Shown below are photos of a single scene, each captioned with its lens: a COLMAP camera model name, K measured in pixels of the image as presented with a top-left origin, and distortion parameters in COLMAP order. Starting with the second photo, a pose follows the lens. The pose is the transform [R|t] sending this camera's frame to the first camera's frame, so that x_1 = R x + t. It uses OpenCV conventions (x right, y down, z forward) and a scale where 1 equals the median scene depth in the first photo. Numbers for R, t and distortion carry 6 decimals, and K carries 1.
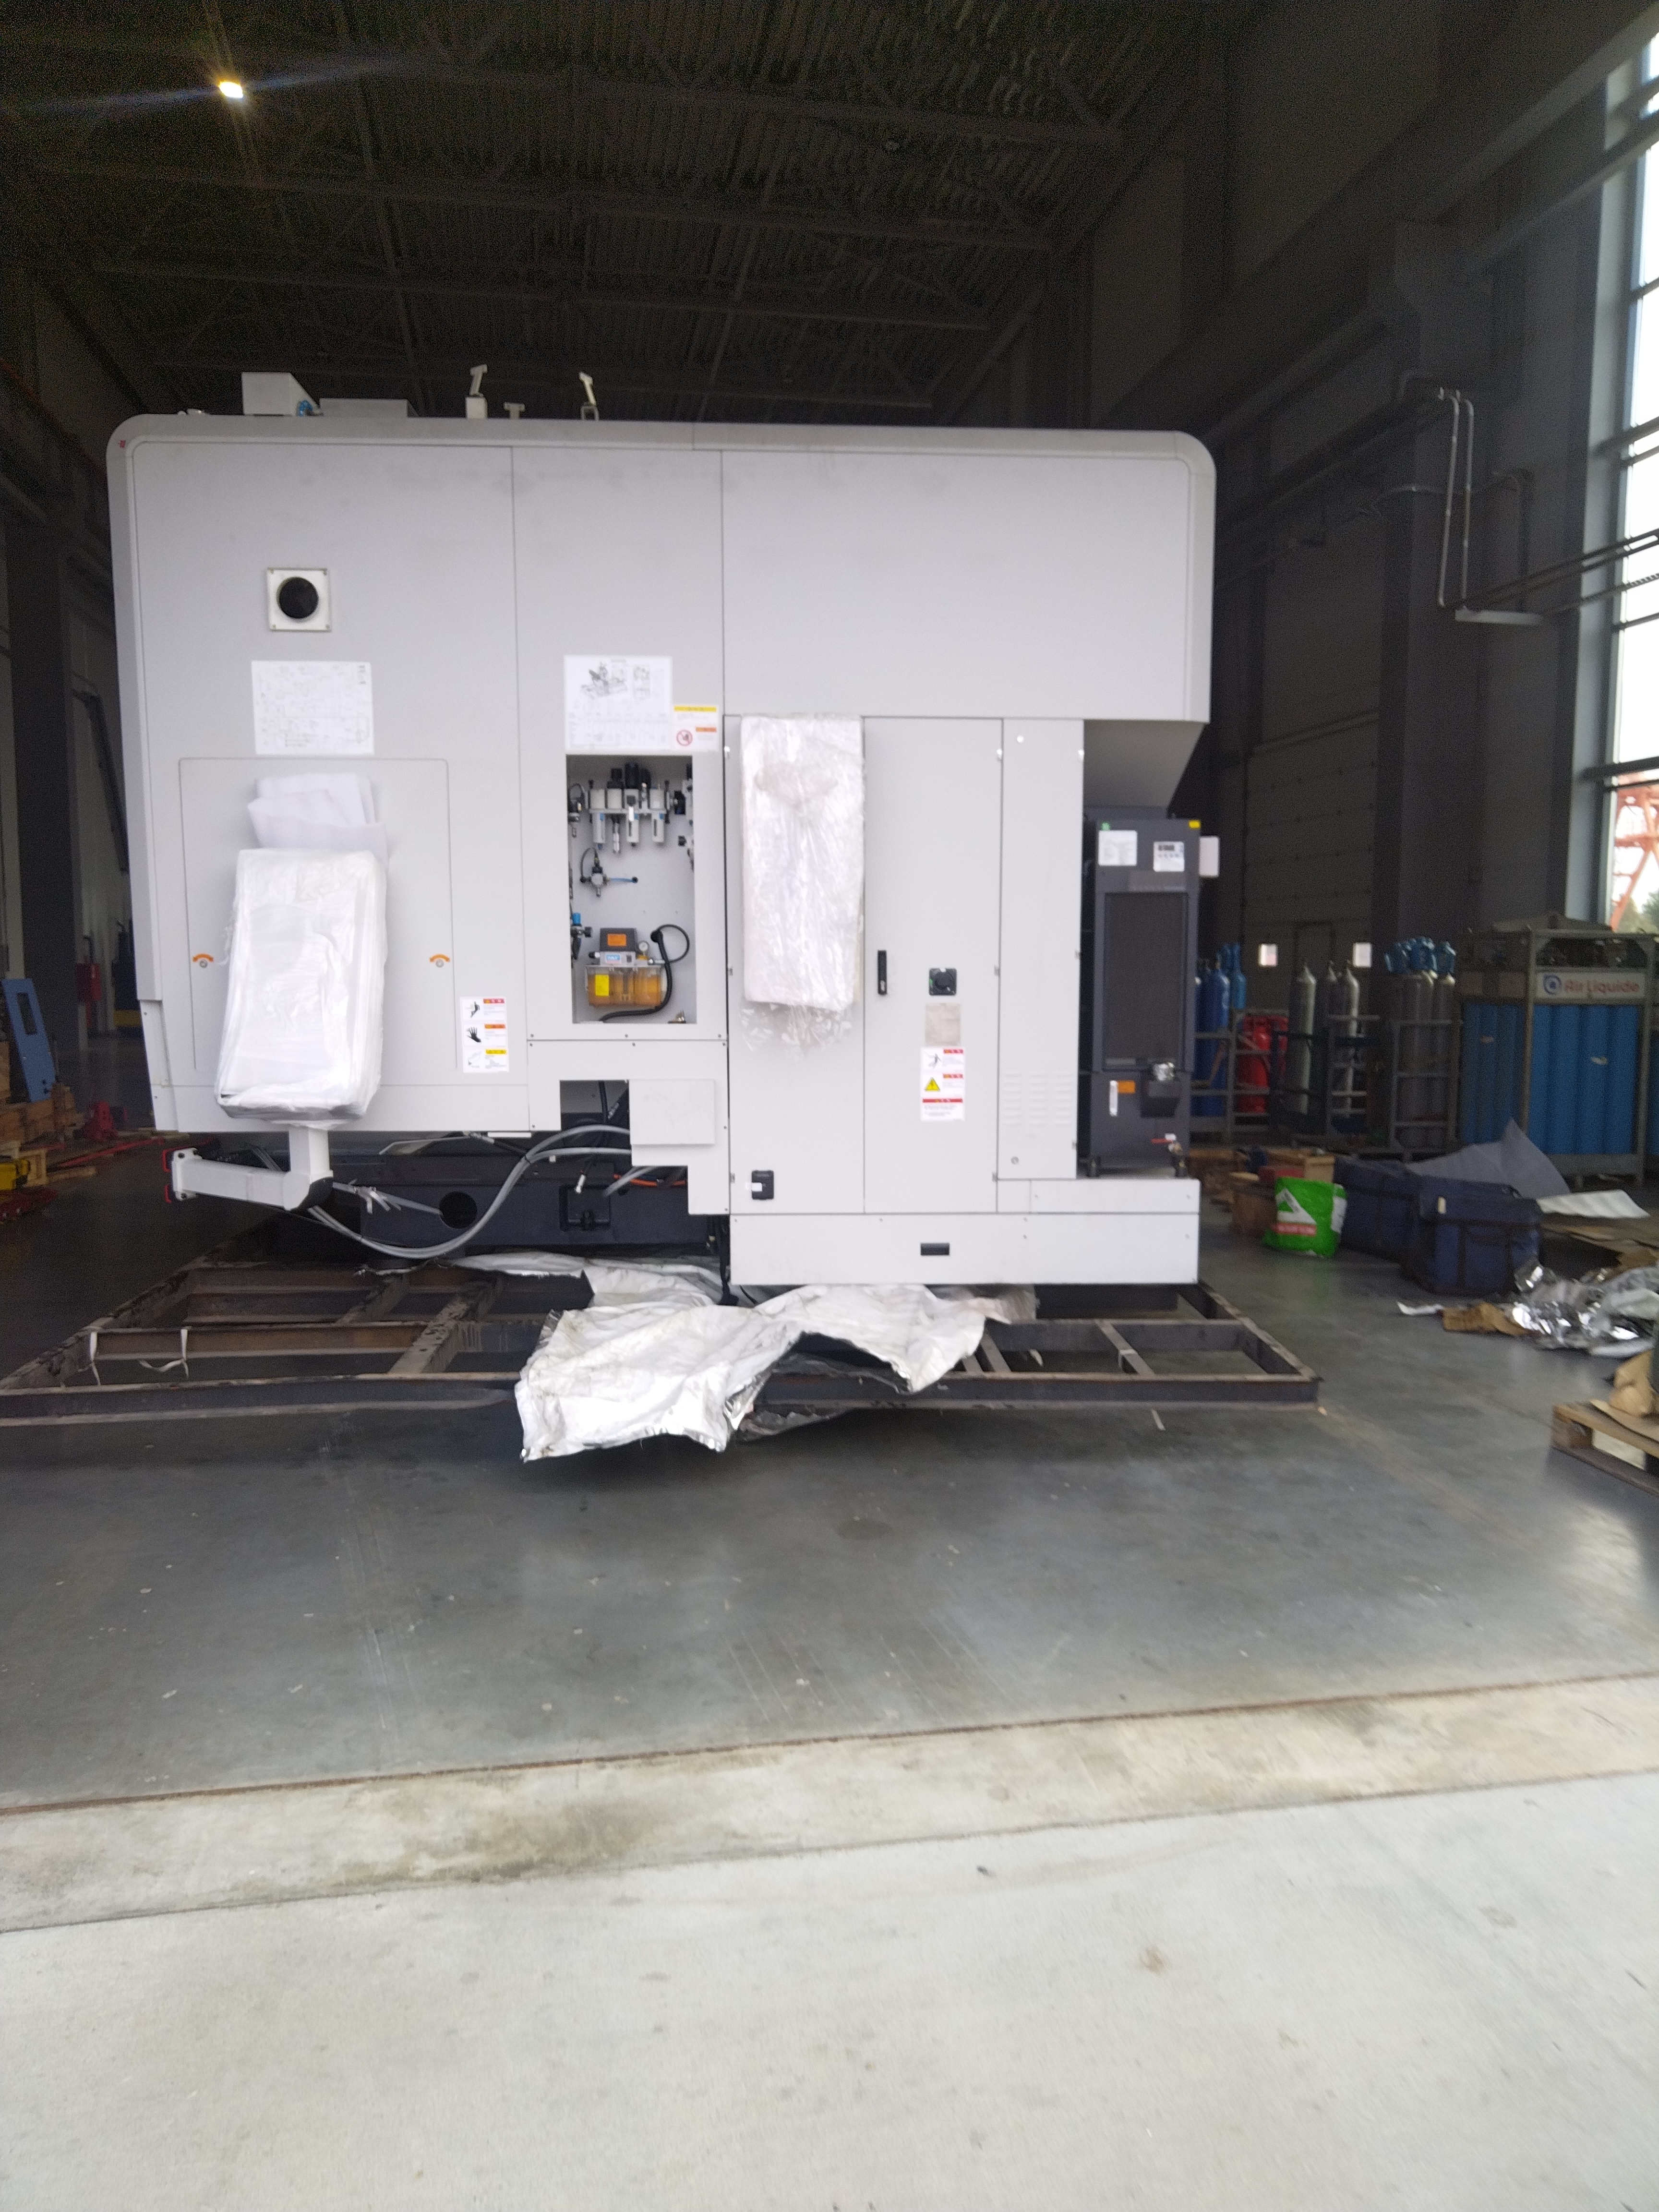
lens RADIAL K [[1521.1, 0, 839.2], [0, 1521.1, 1109.0], [0, 0, 1]] dist [-0.009697, 0.022376]
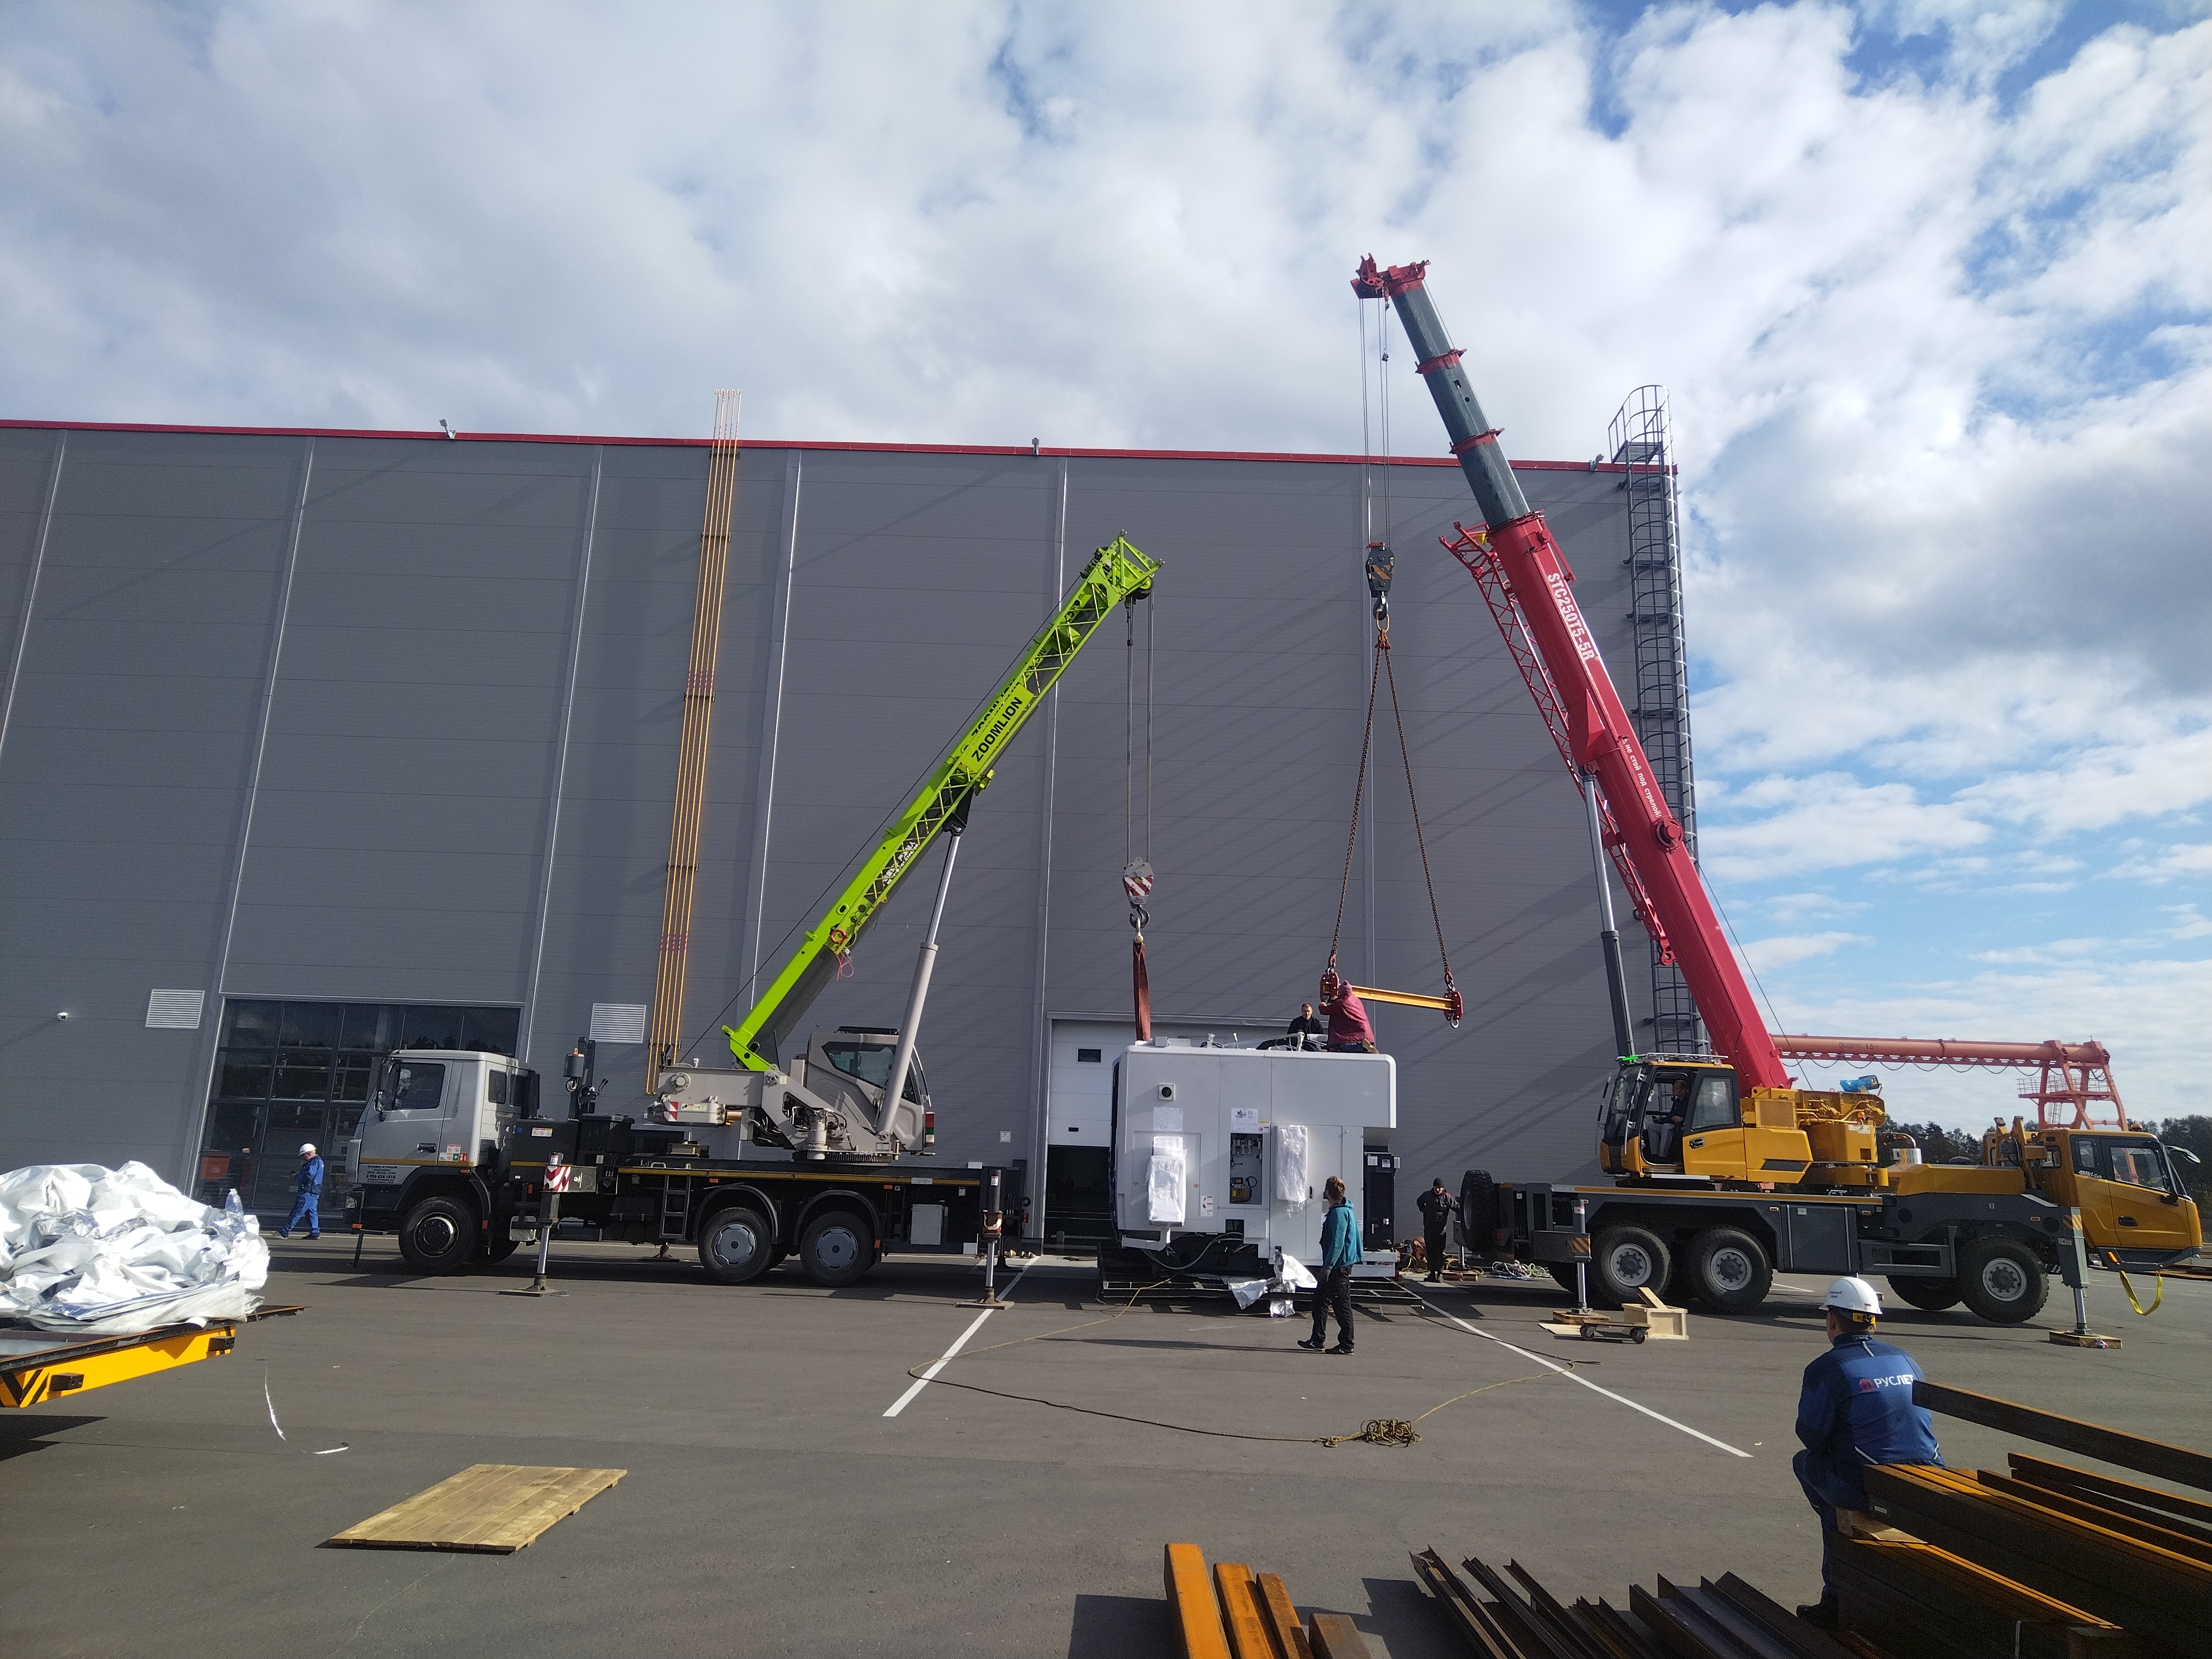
lens RADIAL K [[1521.1, 0, 1106.8], [0, 1521.1, 831.1], [0, 0, 1]] dist [-0.009697, 0.022376]
pose [[0.999444, 0.032780, 0.006122, -0.534823], [-0.029186, 0.948676, -0.314901, 0.265358], [-0.016131, 0.314547, 0.949105, -2.874725]]
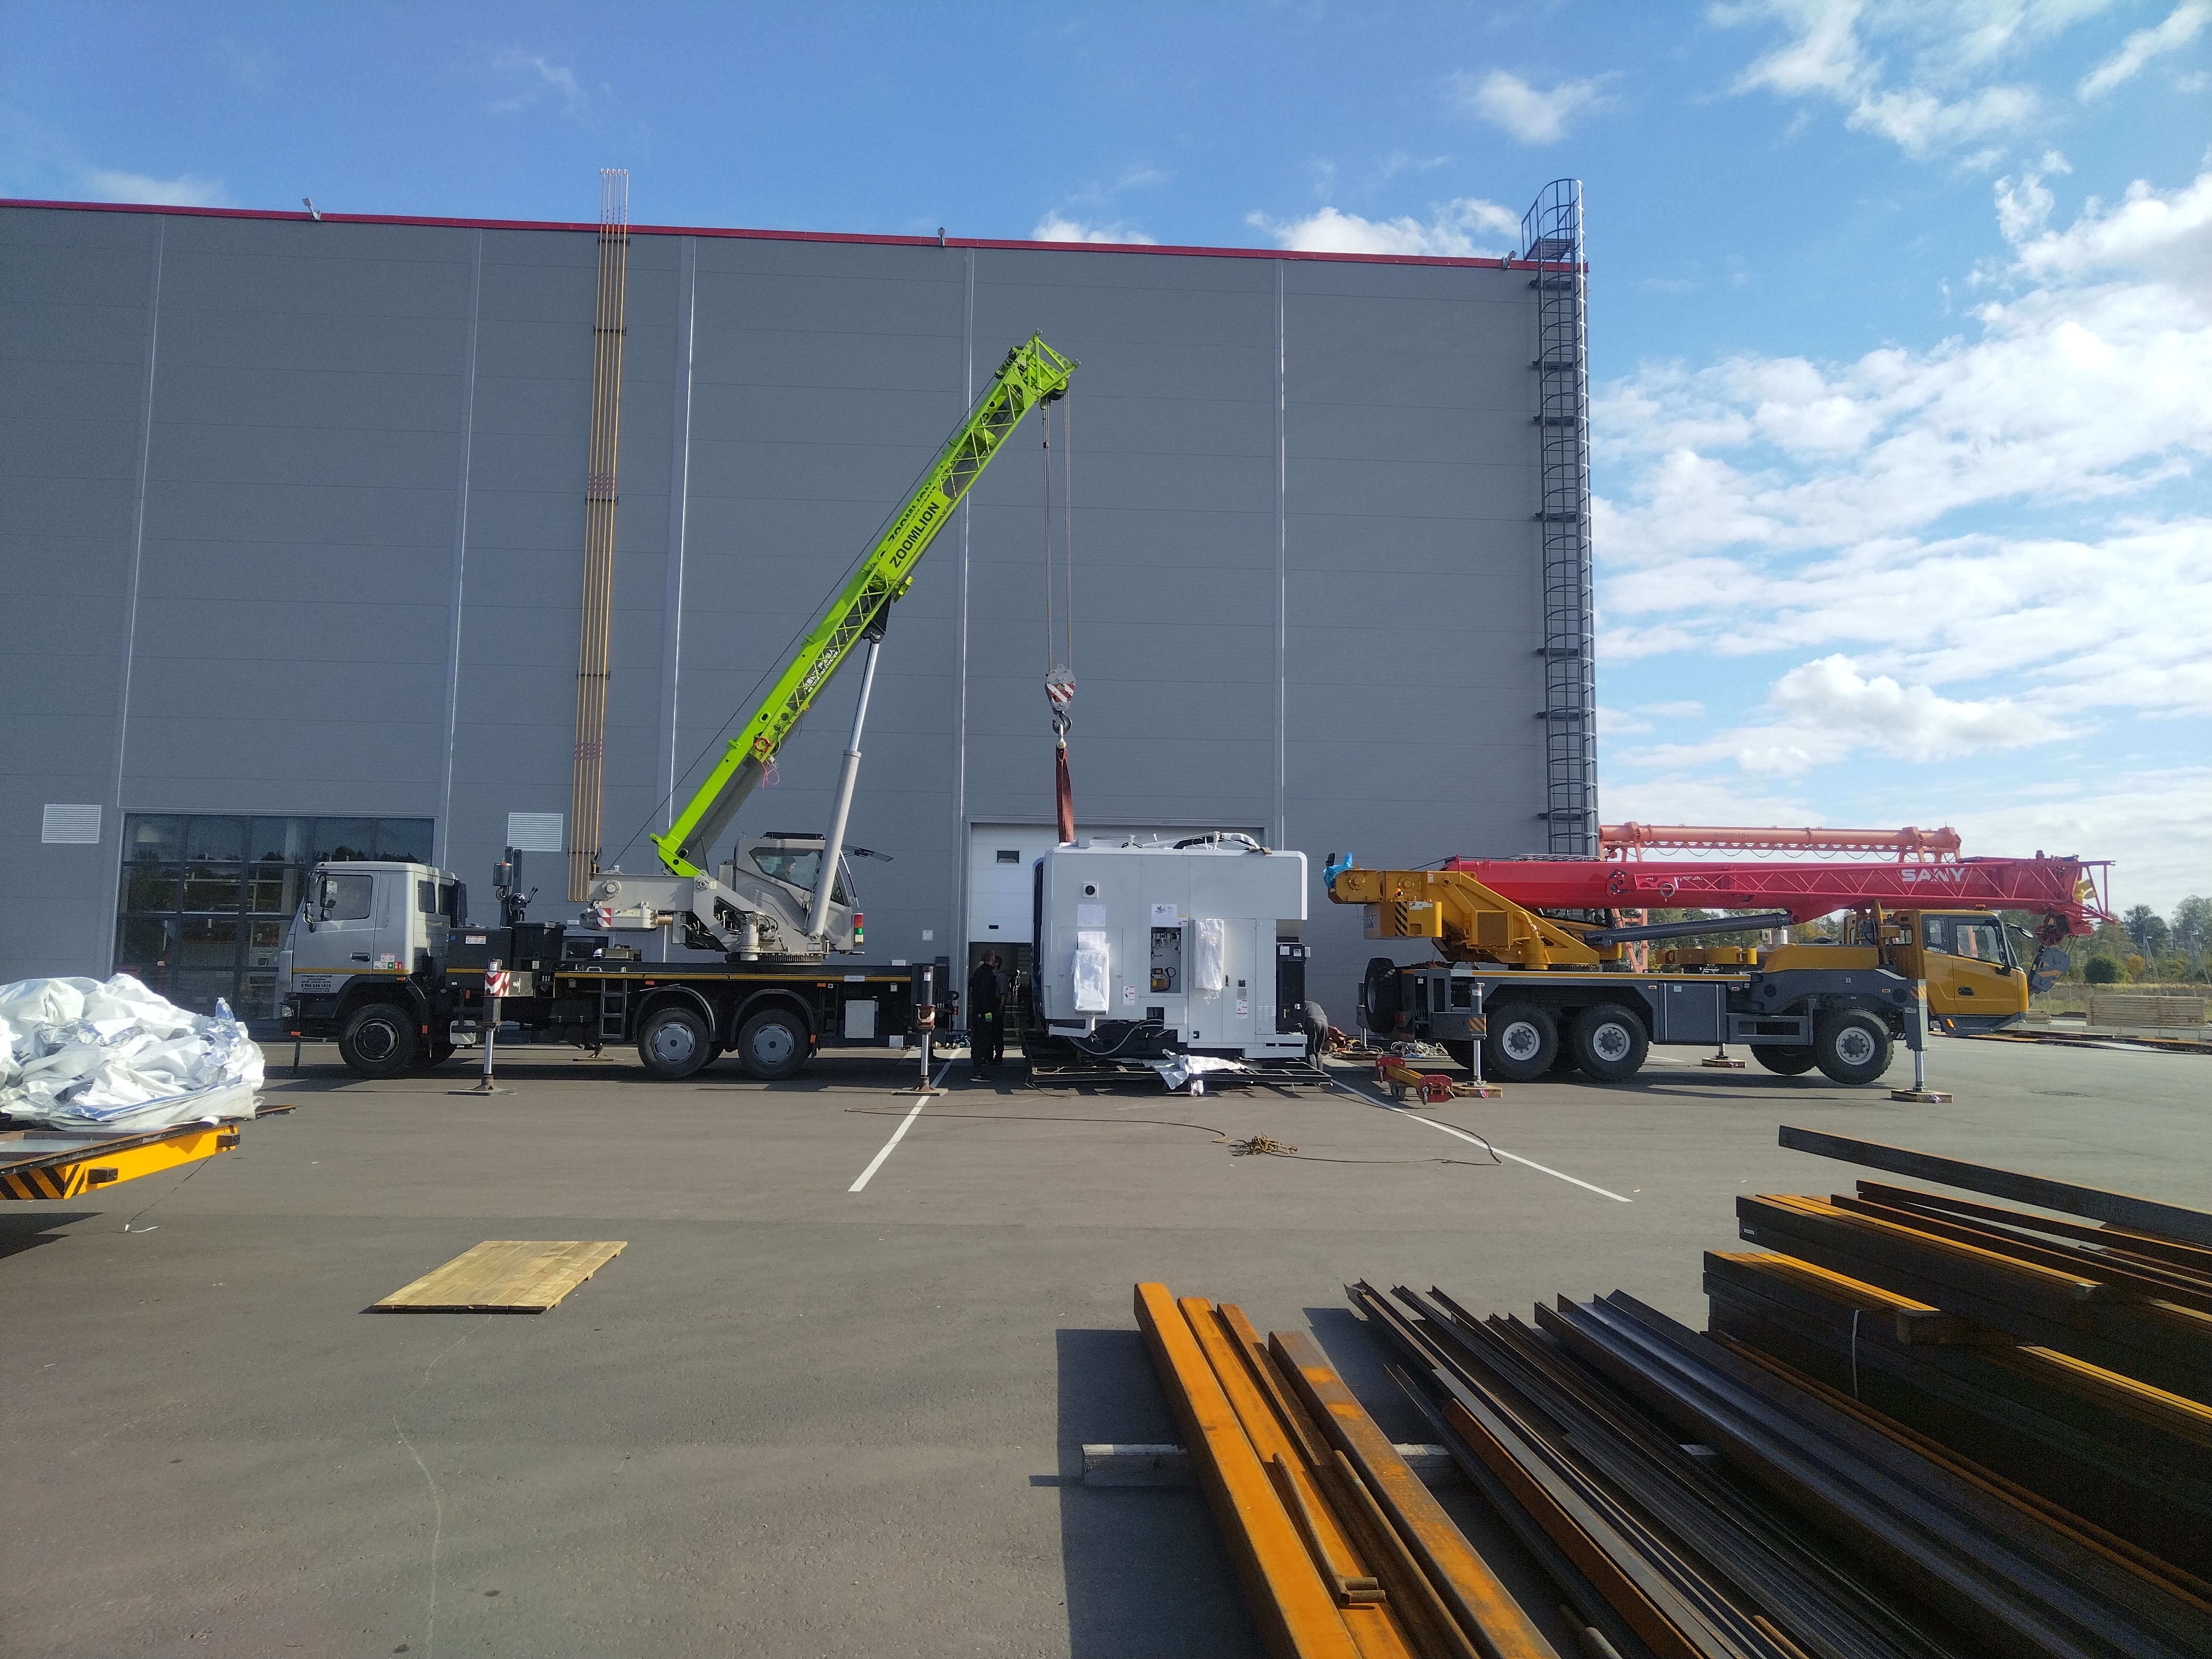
lens RADIAL K [[1521.1, 0, 1102.4], [0, 1521.1, 840.0], [0, 0, 1]] dist [-0.009697, 0.022376]
pose [[0.997088, 0.016531, 0.074452, -0.605474], [-0.002615, 0.983062, -0.183257, 0.280272], [-0.076220, 0.182529, 0.980242, -2.974073]]
